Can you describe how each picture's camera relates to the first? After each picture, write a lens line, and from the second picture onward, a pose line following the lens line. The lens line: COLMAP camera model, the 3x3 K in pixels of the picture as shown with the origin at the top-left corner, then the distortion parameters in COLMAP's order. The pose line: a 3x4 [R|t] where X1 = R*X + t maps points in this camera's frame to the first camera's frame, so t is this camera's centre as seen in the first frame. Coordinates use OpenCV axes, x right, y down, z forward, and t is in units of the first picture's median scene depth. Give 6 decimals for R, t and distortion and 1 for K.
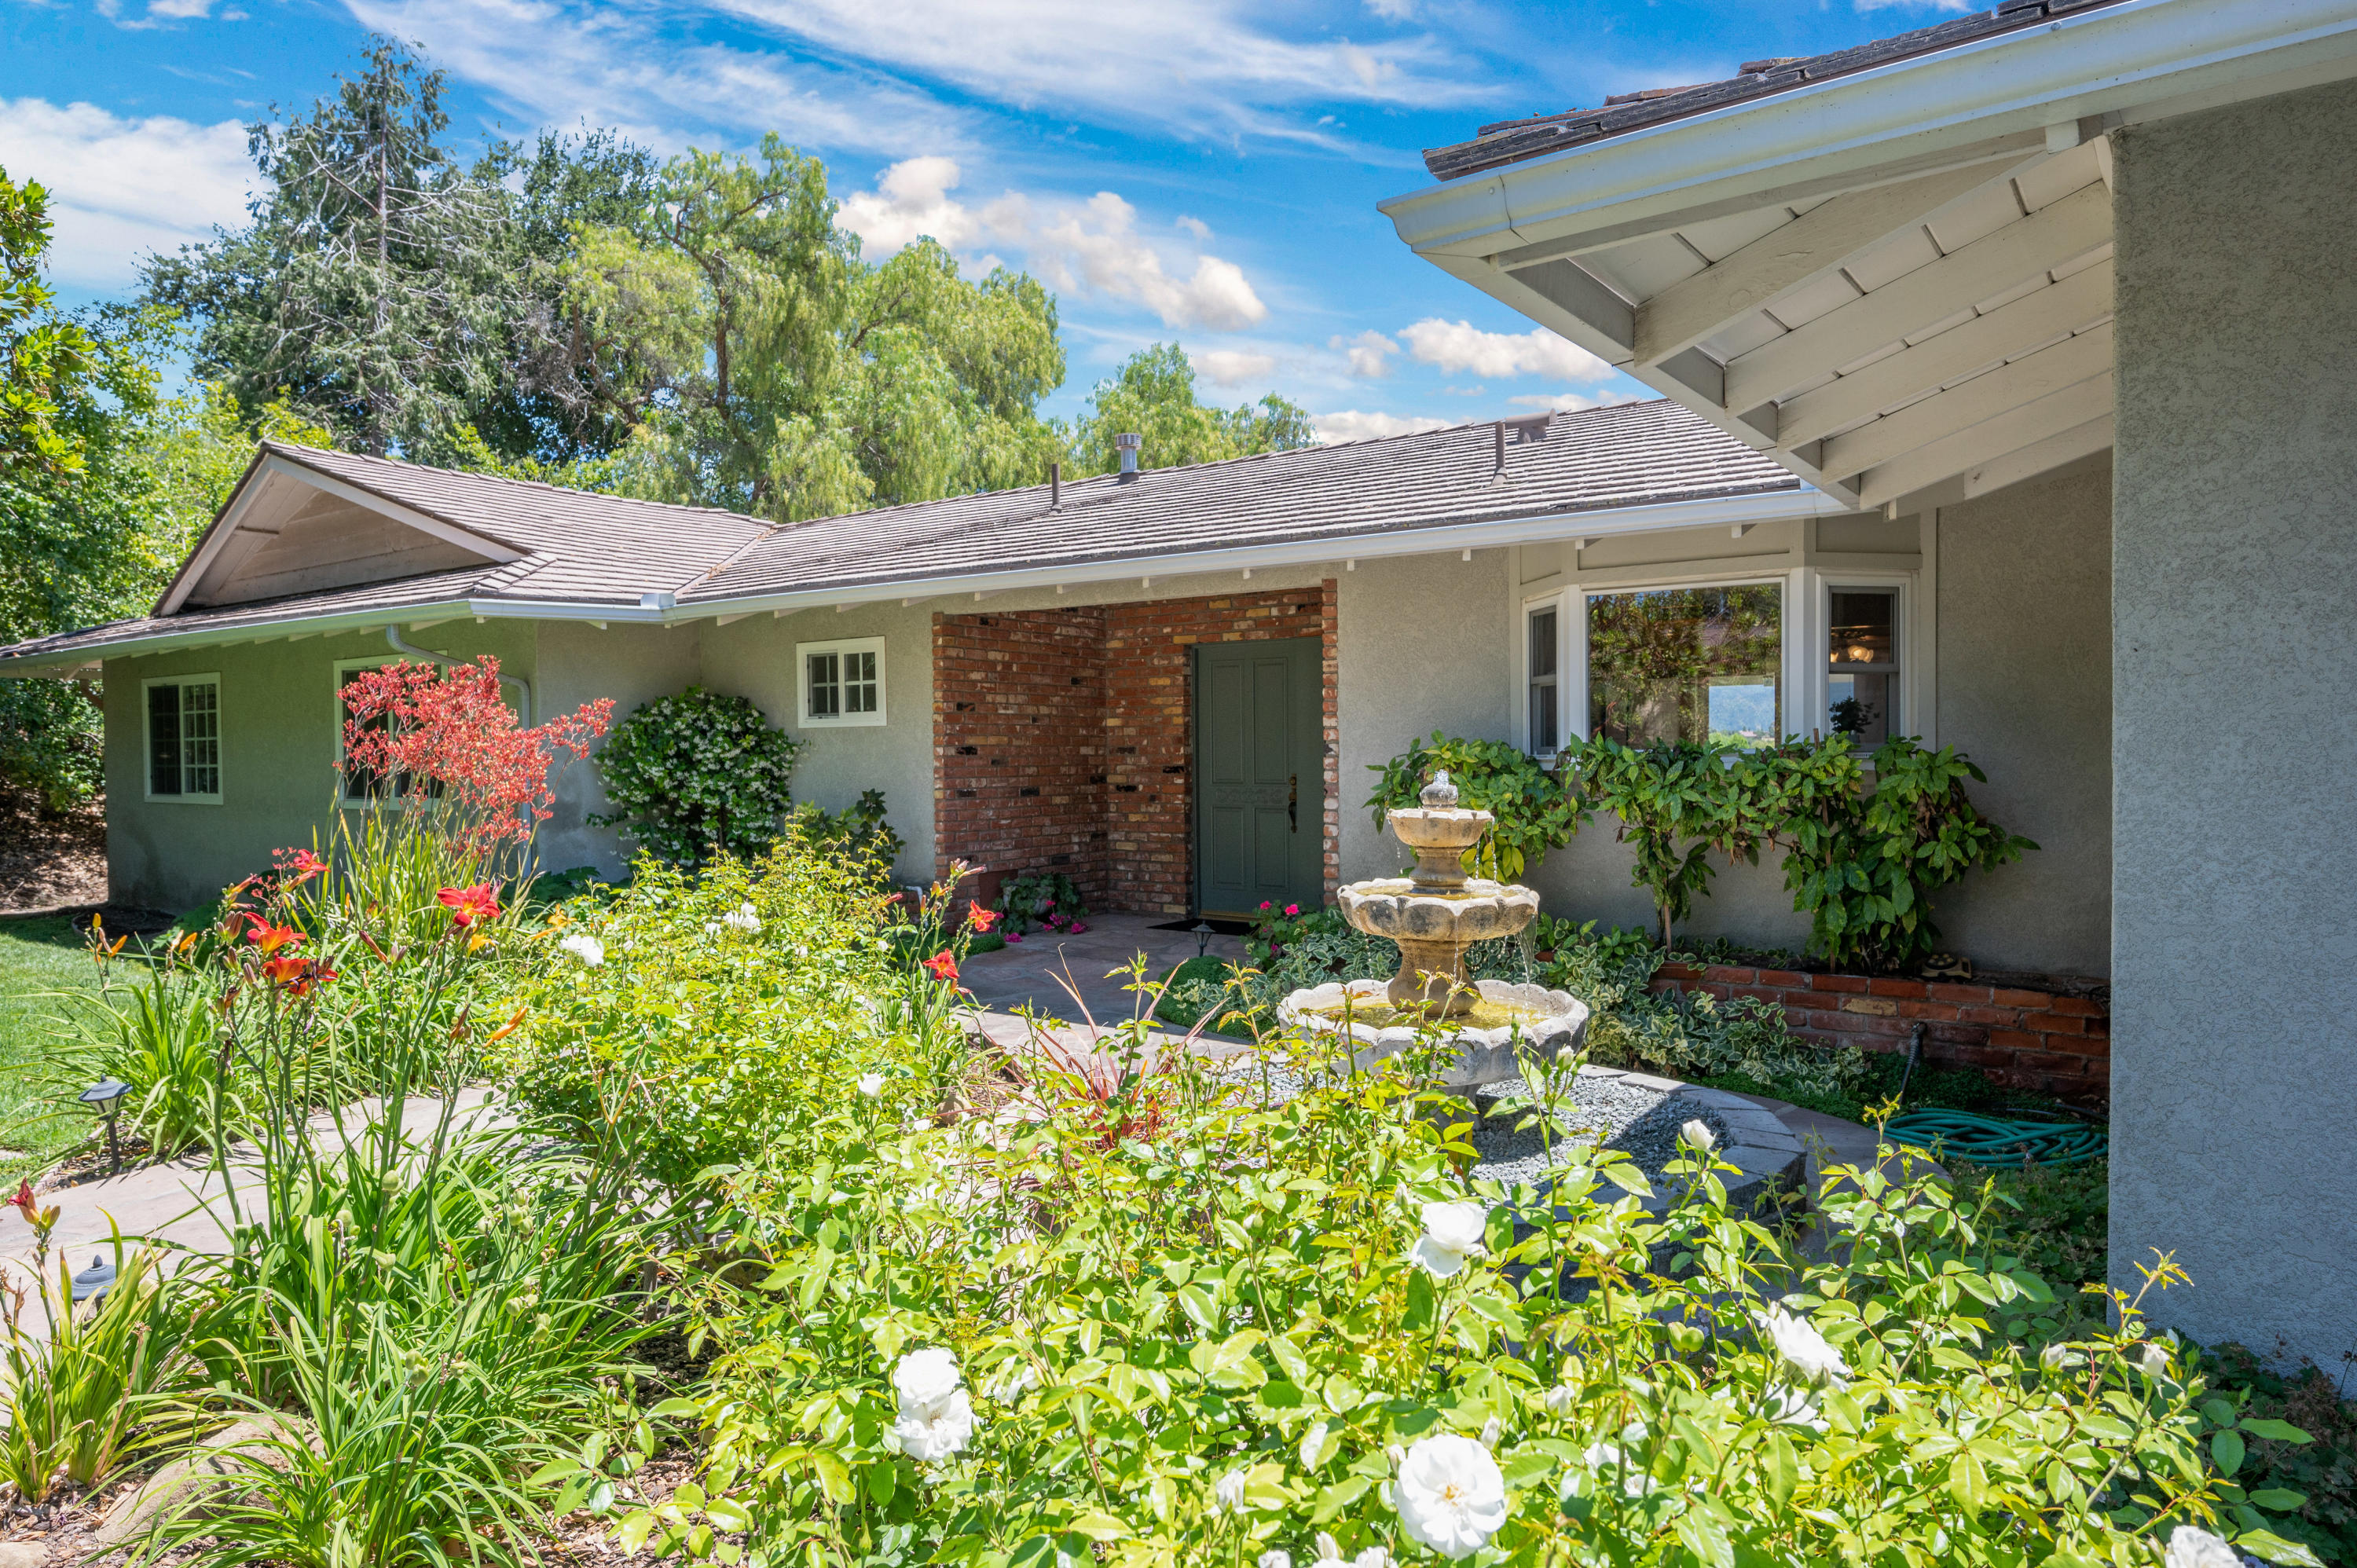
lens RADIAL K [[1464.0, 0, 1173.1], [0, 1464.0, 790.8], [0, 0, 1]] dist [0.001466, -0.000239]
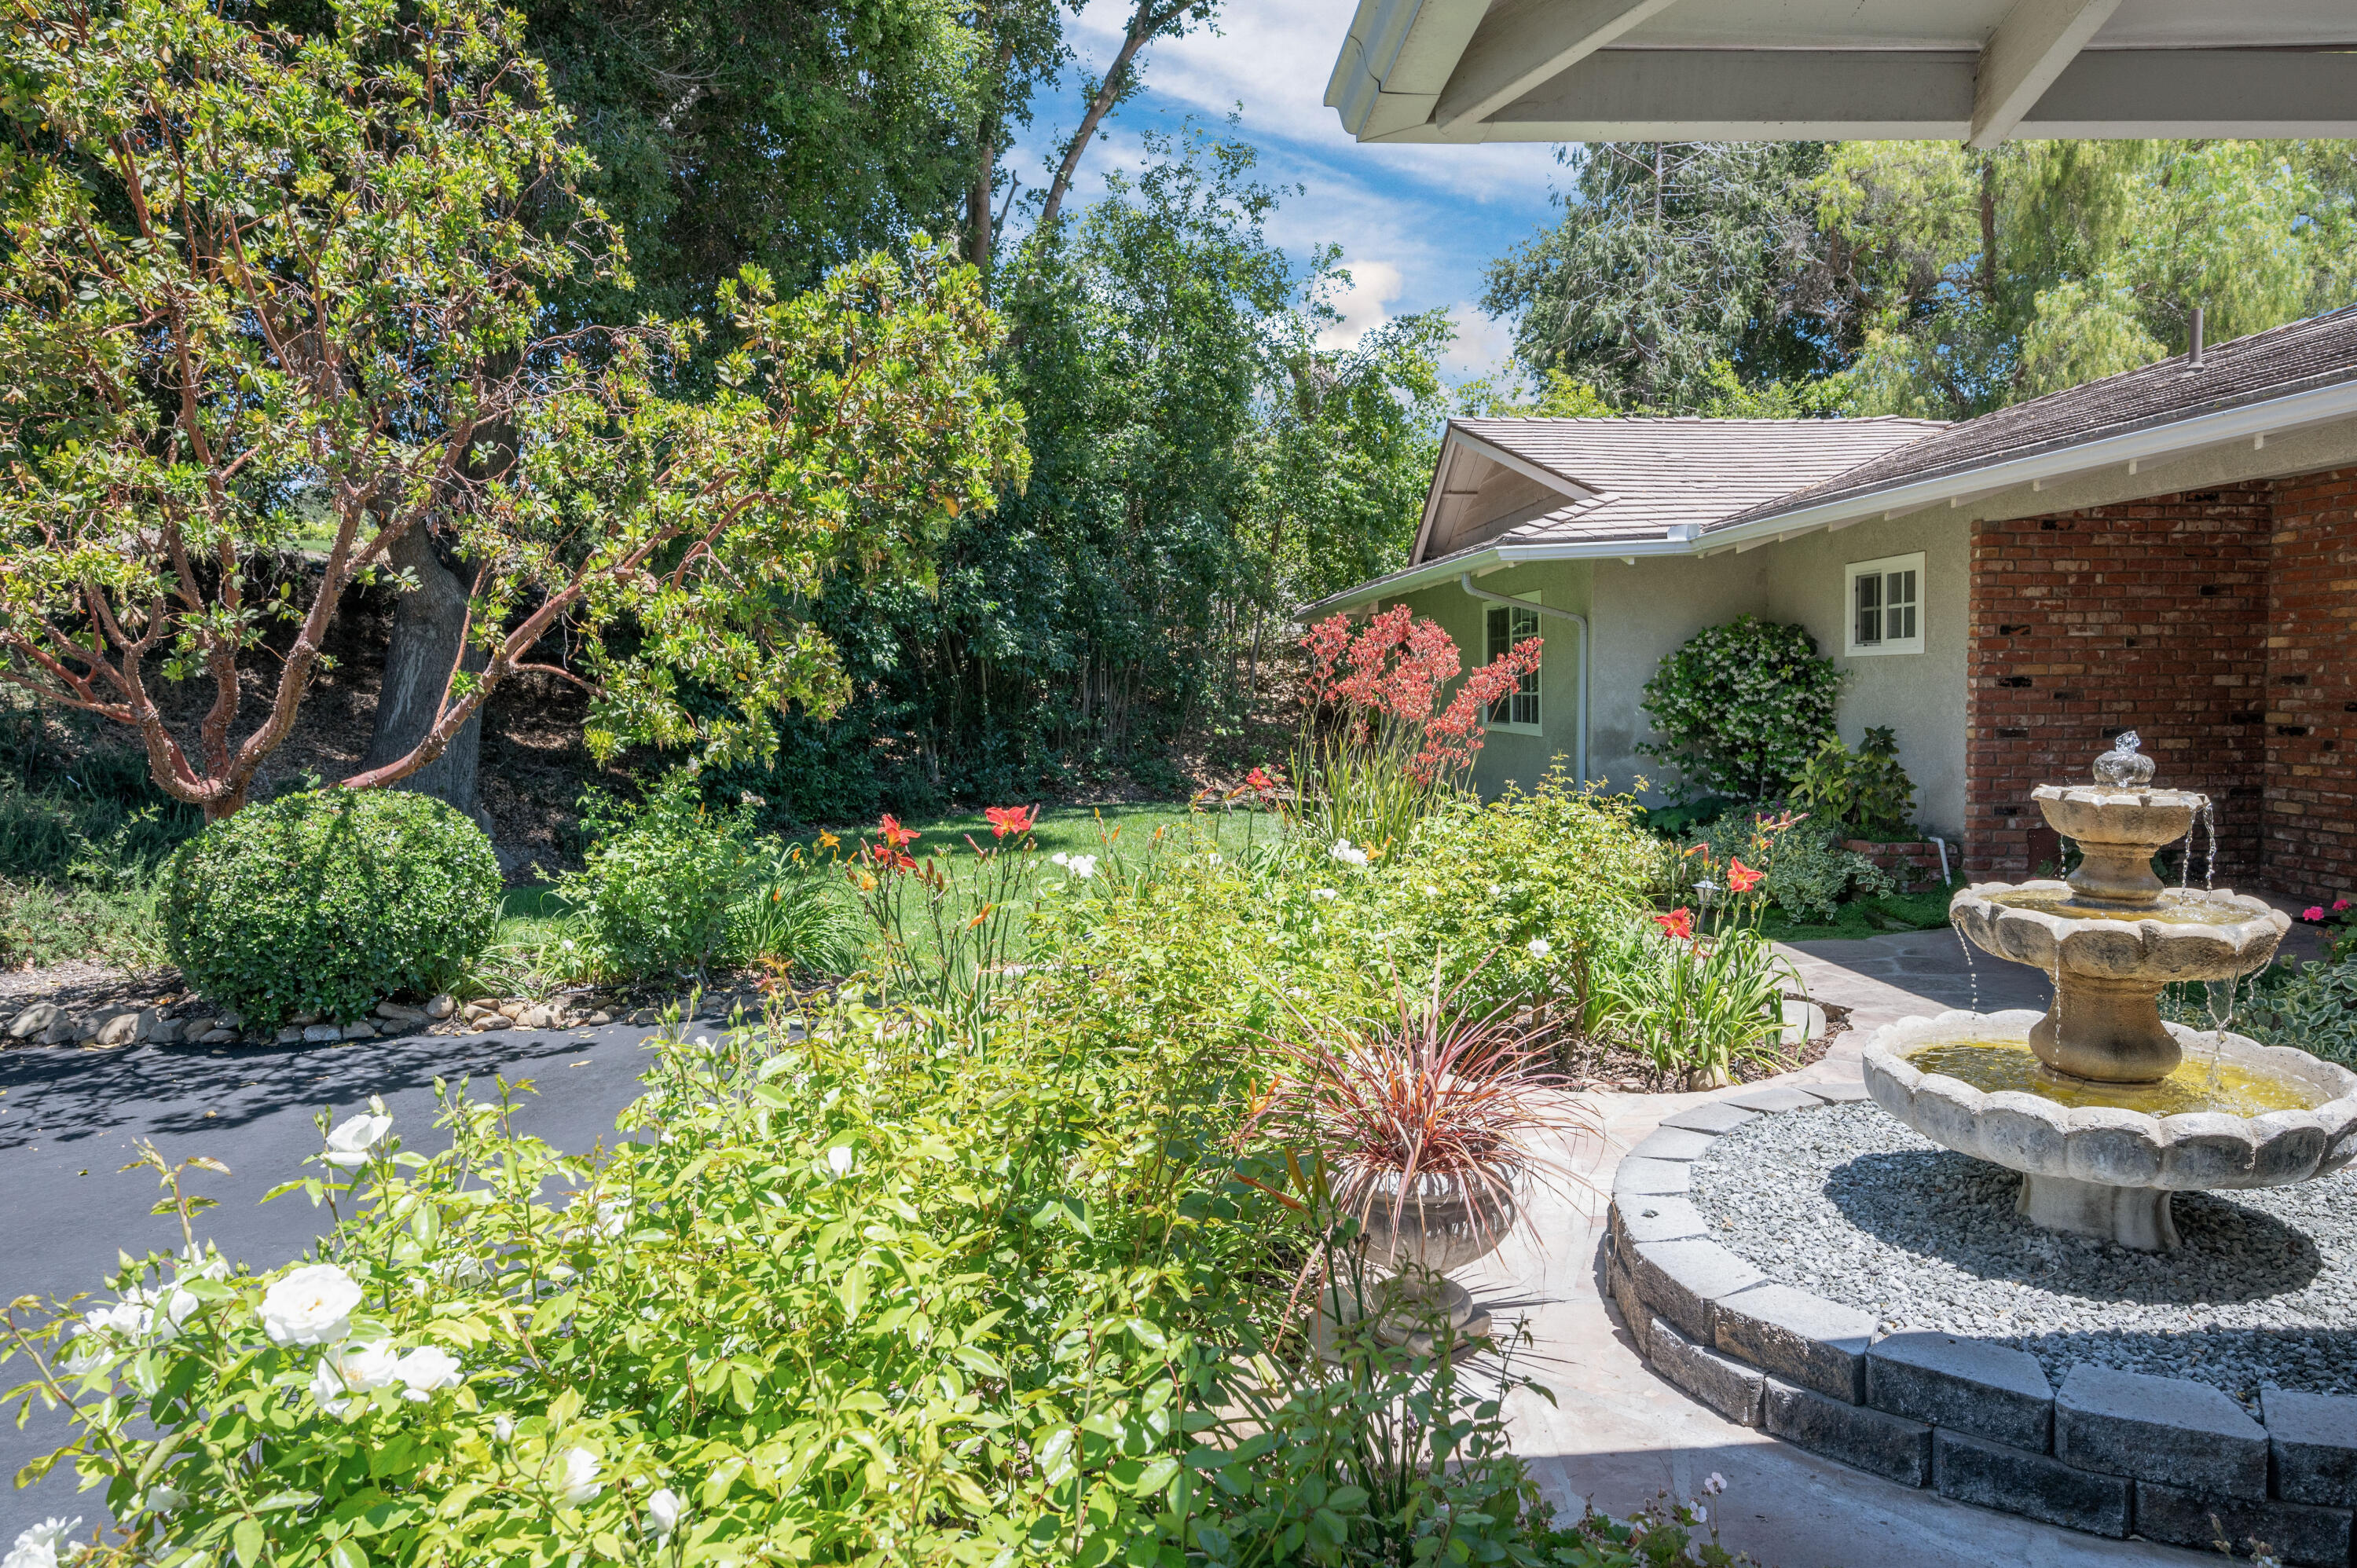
lens RADIAL K [[1464.0, 0, 1177.0], [0, 1464.0, 760.2], [0, 0, 1]] dist [0.001466, -0.000239]
pose [[0.635863, 0.041611, -0.770680, 0.193681], [-0.013640, 0.998996, 0.042684, -0.011412], [0.771682, -0.016629, 0.635792, 0.087431]]
